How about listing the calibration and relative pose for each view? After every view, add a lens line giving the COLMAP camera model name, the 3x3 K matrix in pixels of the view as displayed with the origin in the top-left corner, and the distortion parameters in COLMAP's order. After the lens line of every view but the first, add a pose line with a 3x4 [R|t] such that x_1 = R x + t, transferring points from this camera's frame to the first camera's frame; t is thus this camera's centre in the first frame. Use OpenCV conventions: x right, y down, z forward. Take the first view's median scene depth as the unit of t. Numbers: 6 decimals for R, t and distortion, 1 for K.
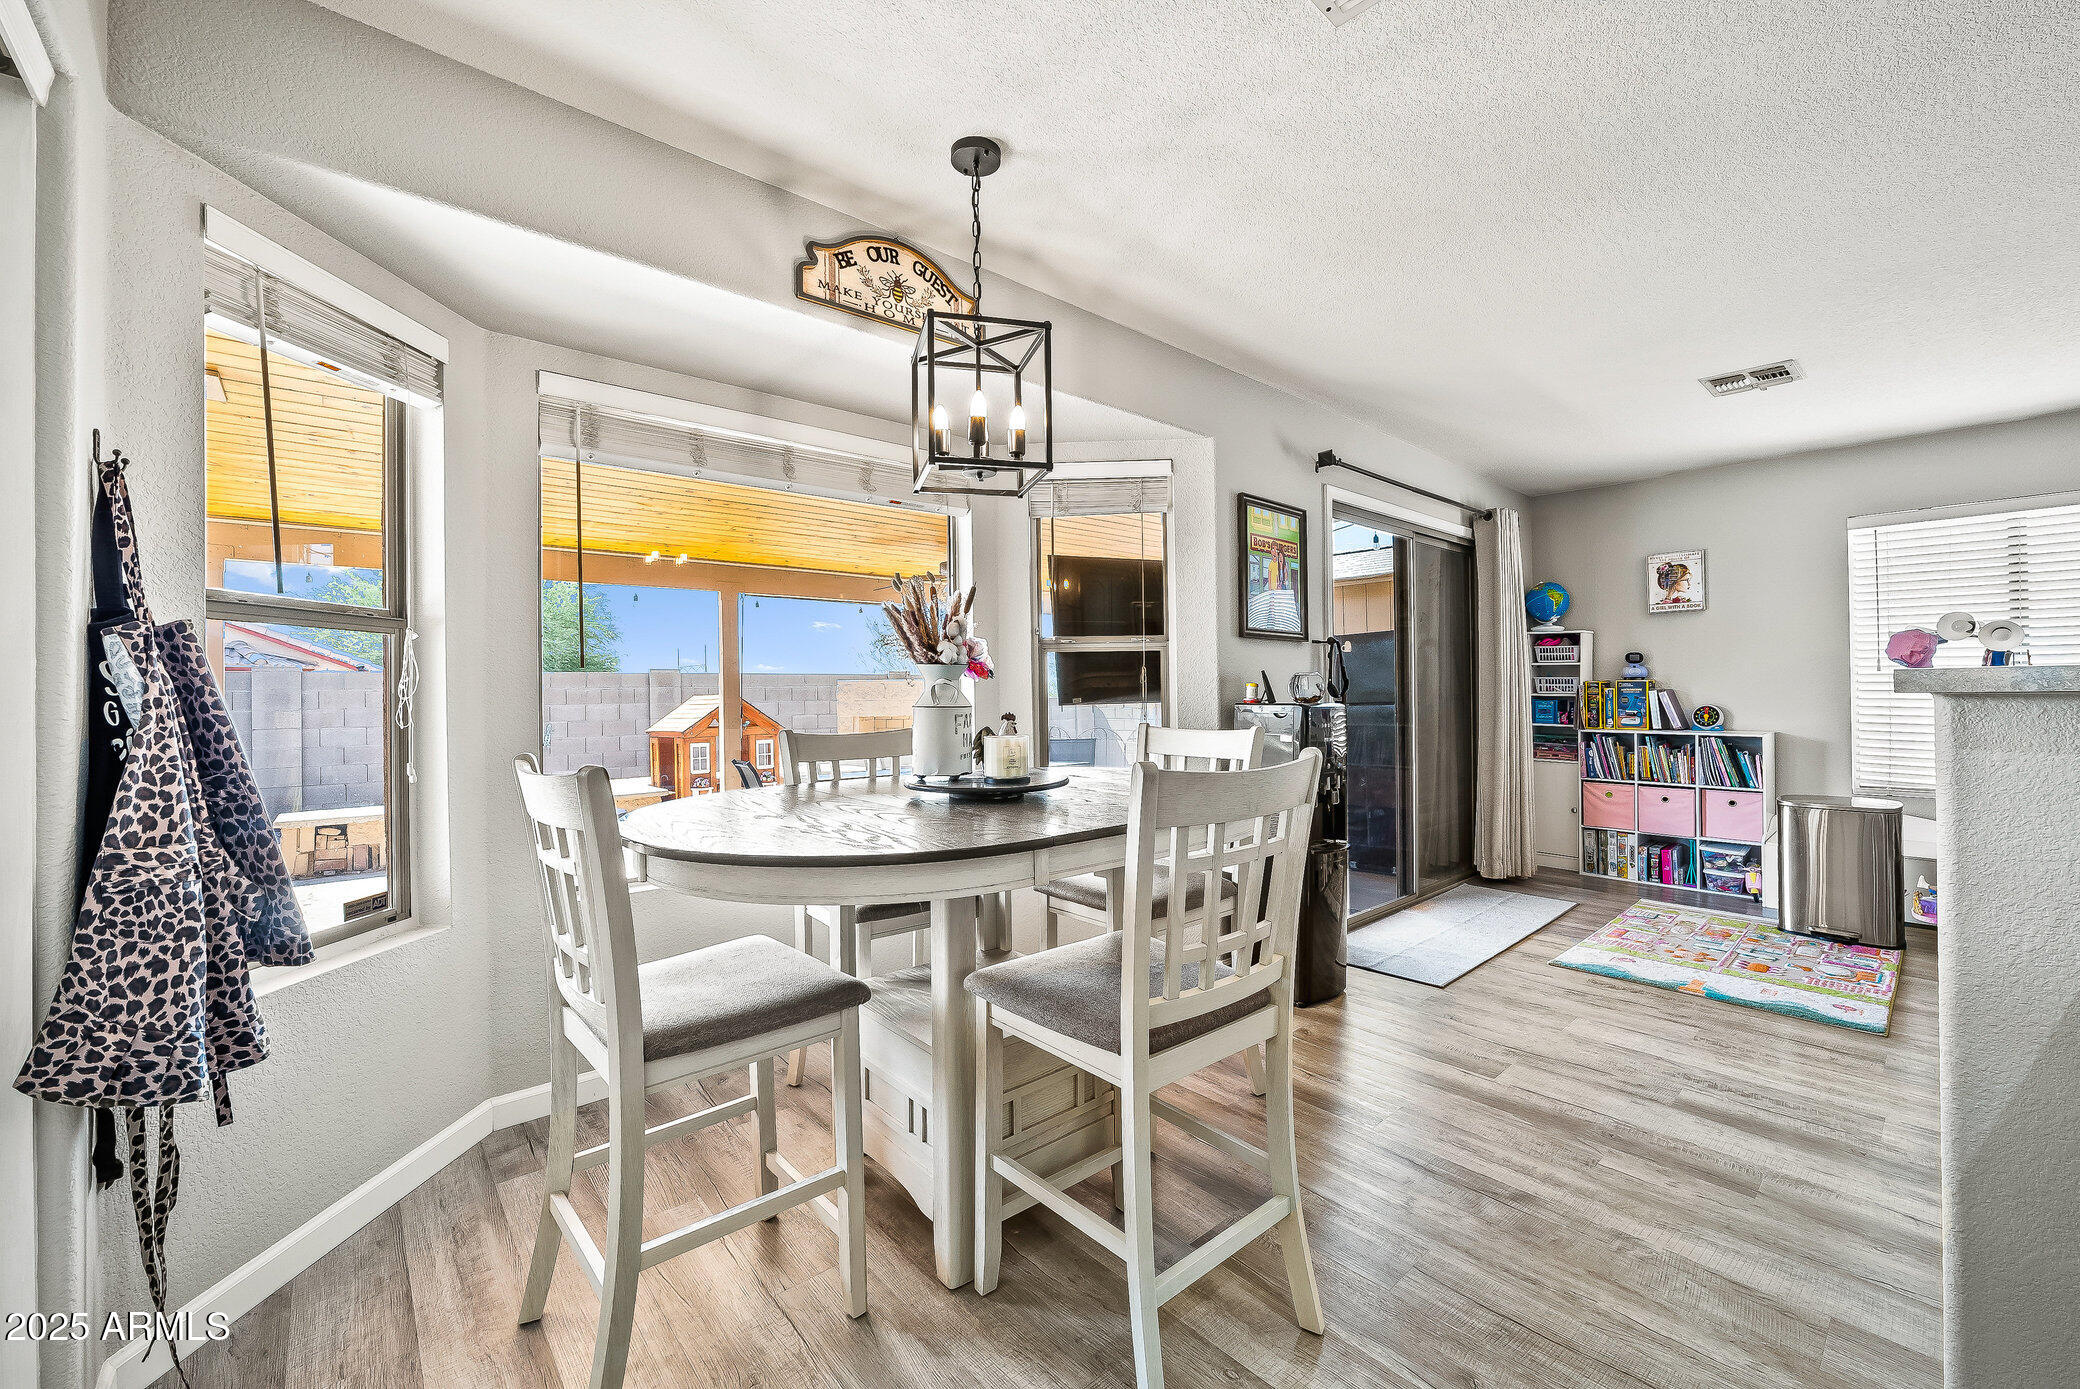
lens RADIAL K [[830.2, 0, 1041.1], [0, 830.2, 685.4], [0, 0, 1]] dist [-0.035010, 0.010240]
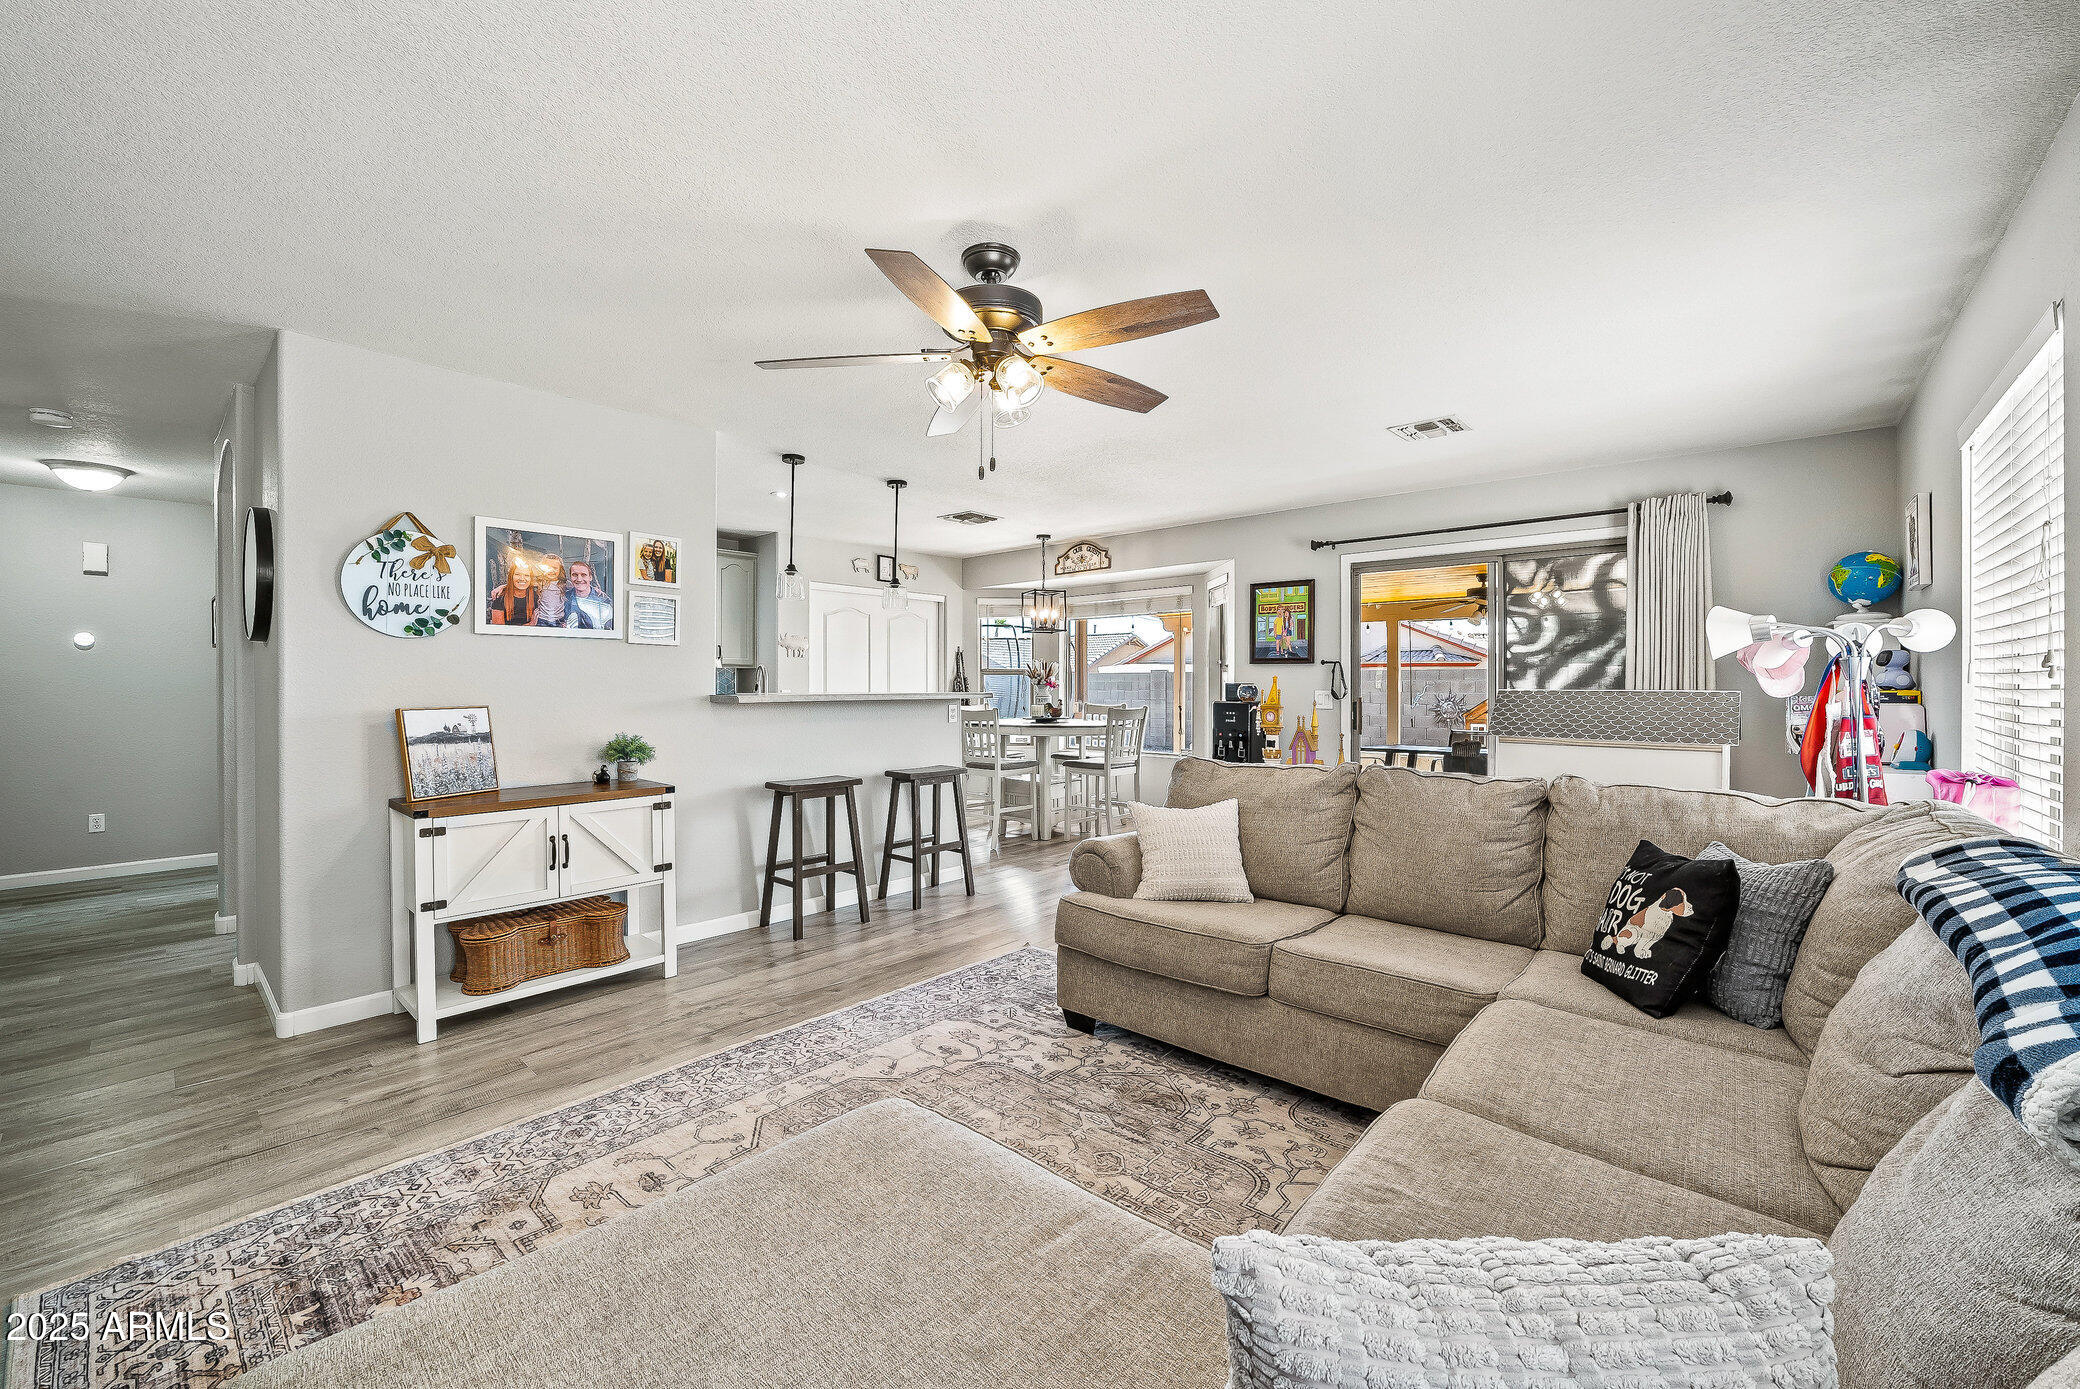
lens RADIAL K [[830.2, 0, 1041.1], [0, 830.2, 685.4], [0, 0, 1]] dist [-0.035010, 0.010240]
pose [[0.127910, 0.012316, -0.991709, 2.745669], [0.008513, 0.999872, 0.013515, -0.055417], [0.991749, -0.010172, 0.127789, 0.436178]]
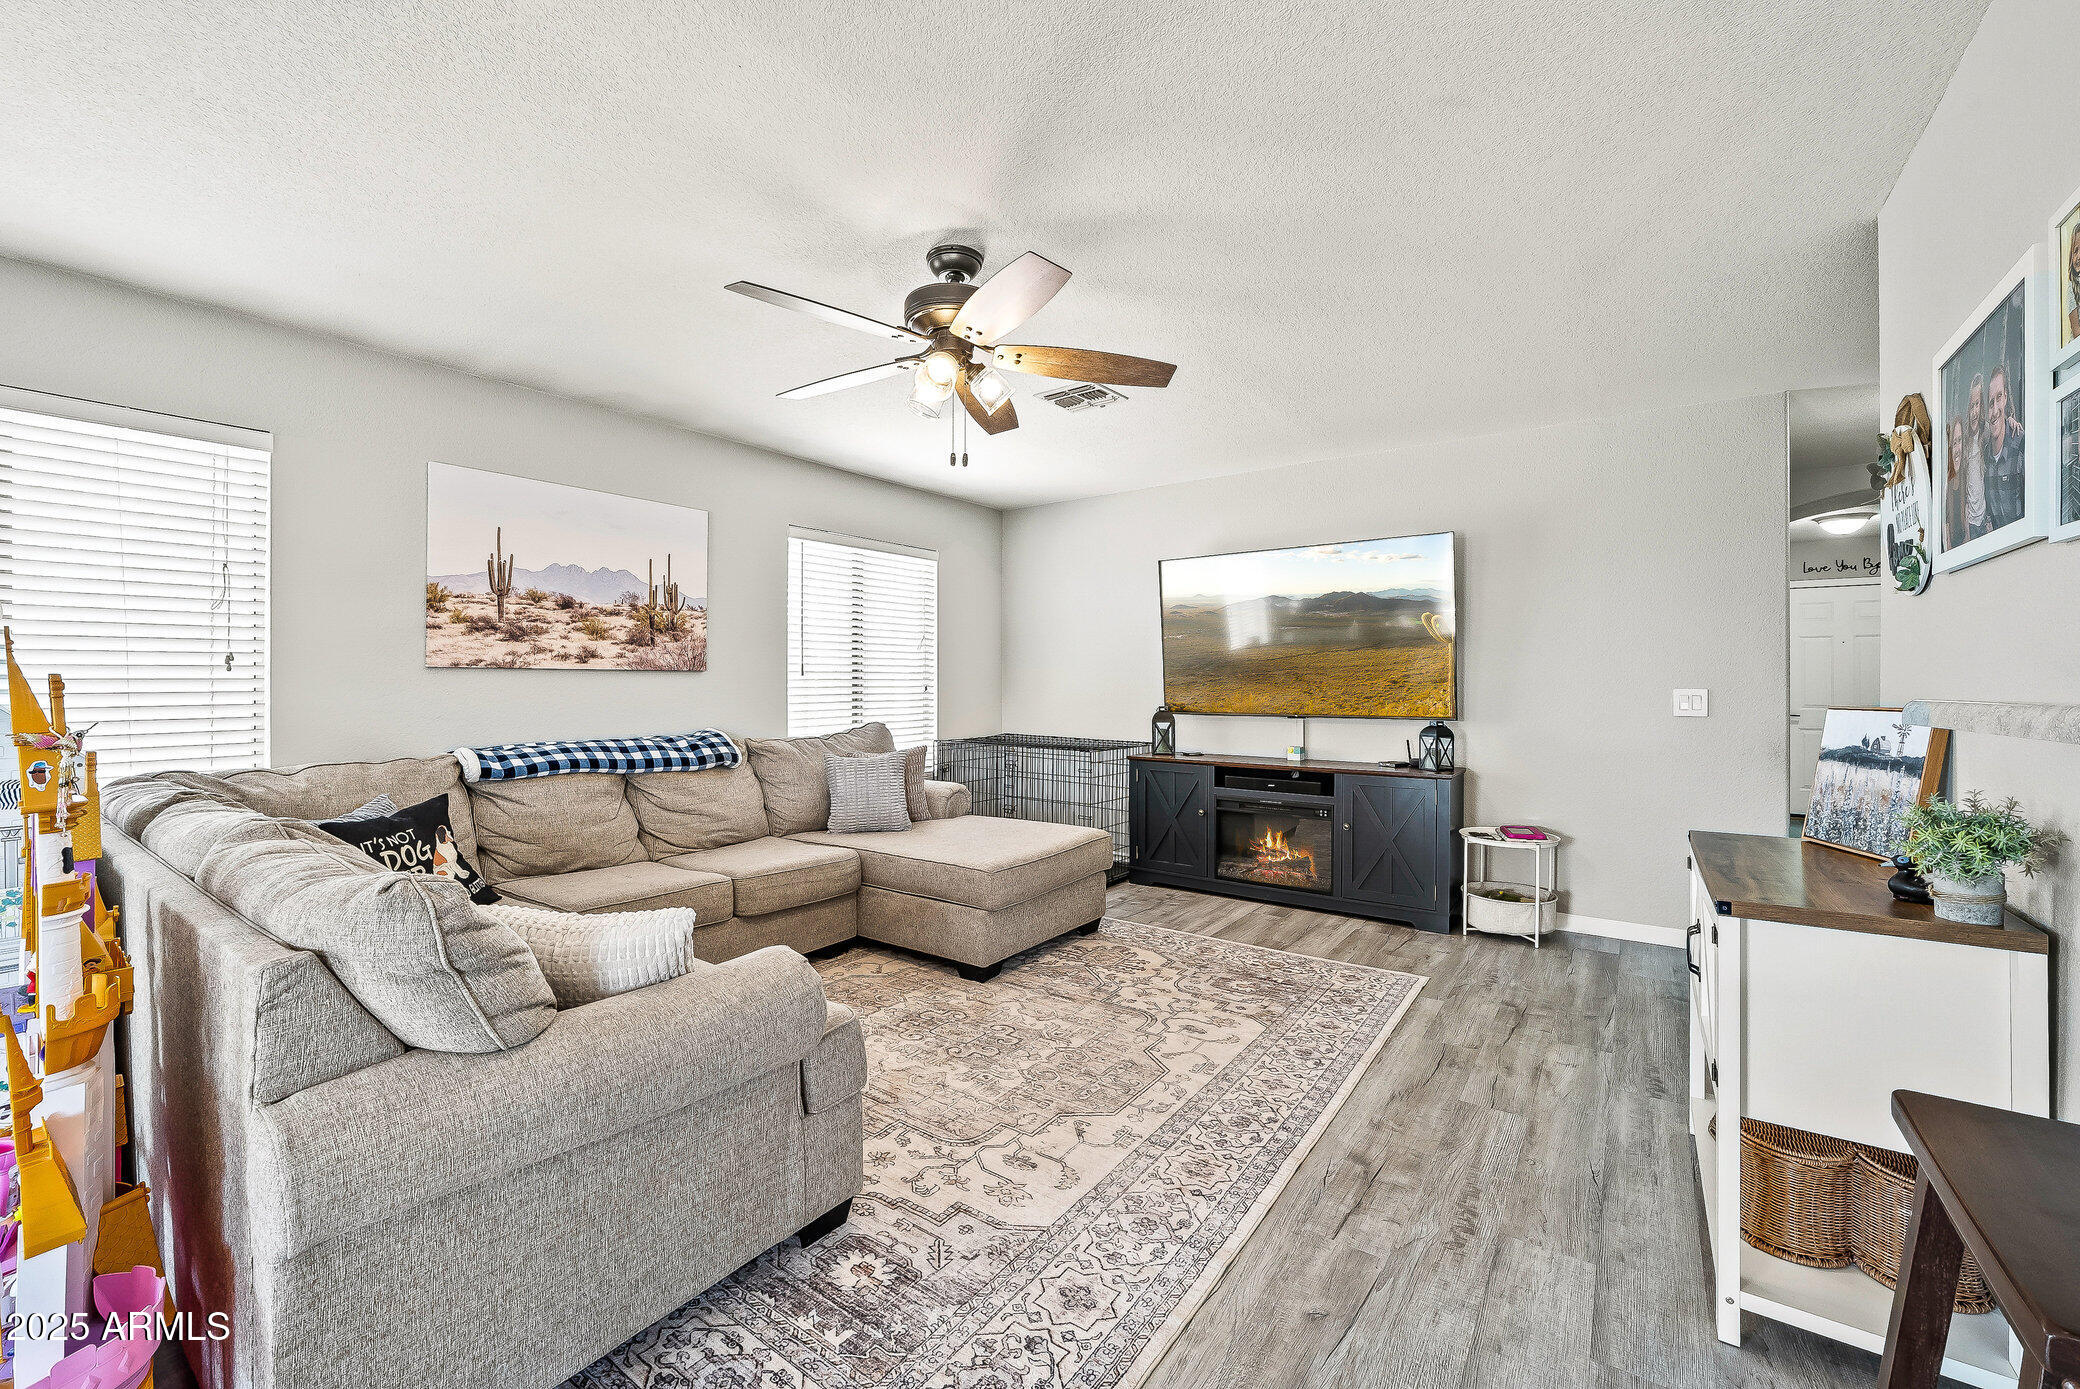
lens RADIAL K [[830.2, 0, 1041.1], [0, 830.2, 685.4], [0, 0, 1]] dist [-0.035010, 0.010240]
pose [[-0.221387, 0.009736, 0.975137, 0.761064], [-0.006605, 0.999912, -0.011483, -0.018551], [-0.975164, -0.008983, -0.221303, 0.622561]]
